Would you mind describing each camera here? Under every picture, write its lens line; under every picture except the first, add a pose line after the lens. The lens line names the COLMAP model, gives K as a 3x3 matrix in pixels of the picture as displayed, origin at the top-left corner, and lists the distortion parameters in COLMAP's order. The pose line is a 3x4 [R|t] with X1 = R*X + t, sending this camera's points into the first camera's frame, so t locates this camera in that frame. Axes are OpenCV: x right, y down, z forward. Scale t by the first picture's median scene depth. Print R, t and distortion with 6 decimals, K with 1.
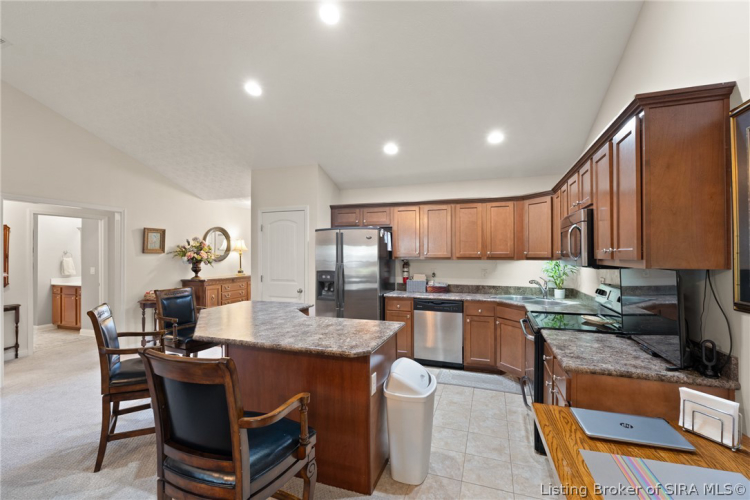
lens RADIAL K [[332.7, 0, 373.1], [0, 332.7, 251.6], [0, 0, 1]] dist [-0.002418, -0.000733]
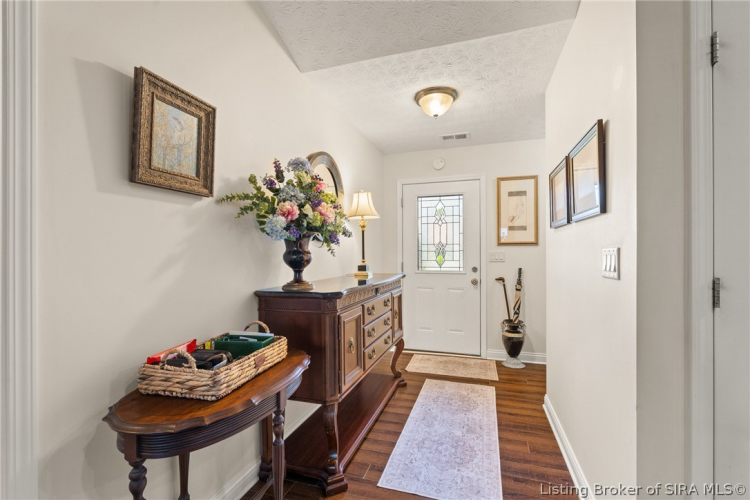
lens RADIAL K [[332.7, 0, 373.1], [0, 332.7, 251.6], [0, 0, 1]] dist [-0.002418, -0.000733]
pose [[0.999691, -0.005709, 0.024188, -0.479679], [0.005696, 0.999984, 0.000638, 0.047986], [-0.024191, -0.000500, 0.999707, 0.691659]]
